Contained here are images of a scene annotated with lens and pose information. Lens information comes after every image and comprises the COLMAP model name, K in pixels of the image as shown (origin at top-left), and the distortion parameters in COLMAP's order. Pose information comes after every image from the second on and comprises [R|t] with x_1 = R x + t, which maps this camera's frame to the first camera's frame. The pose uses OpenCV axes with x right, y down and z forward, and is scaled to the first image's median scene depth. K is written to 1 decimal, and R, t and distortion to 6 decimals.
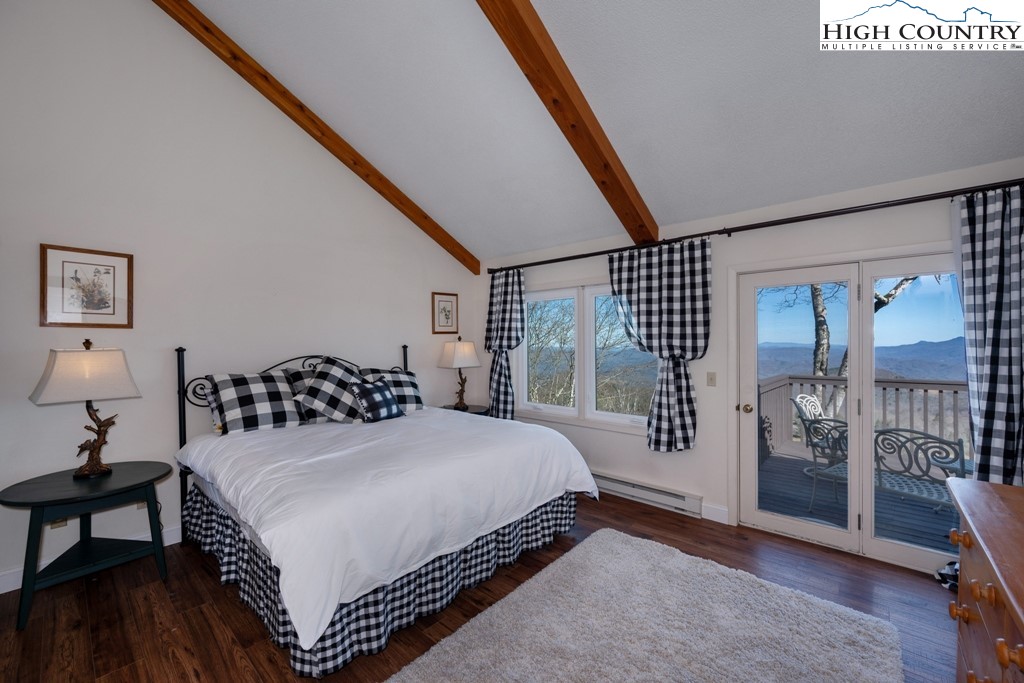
lens RADIAL K [[417.1, 0, 512.0], [0, 417.1, 341.5], [0, 0, 1]] dist [0.000650, 0.000205]
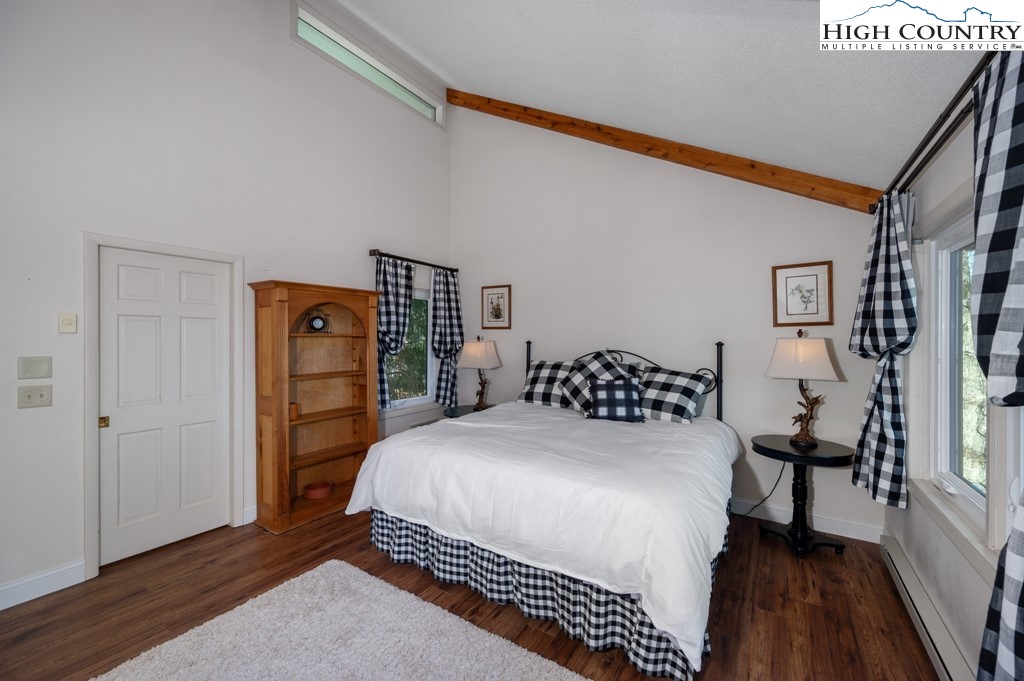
lens RADIAL K [[402.2, 0, 512.0], [0, 402.2, 340.5], [0, 0, 1]] dist [0.000851, 0.000055]
pose [[0.141415, 0.019187, -0.989764, 0.533546], [0.003768, 0.999794, 0.019920, -0.013247], [0.989943, -0.006546, 0.141314, 0.608083]]
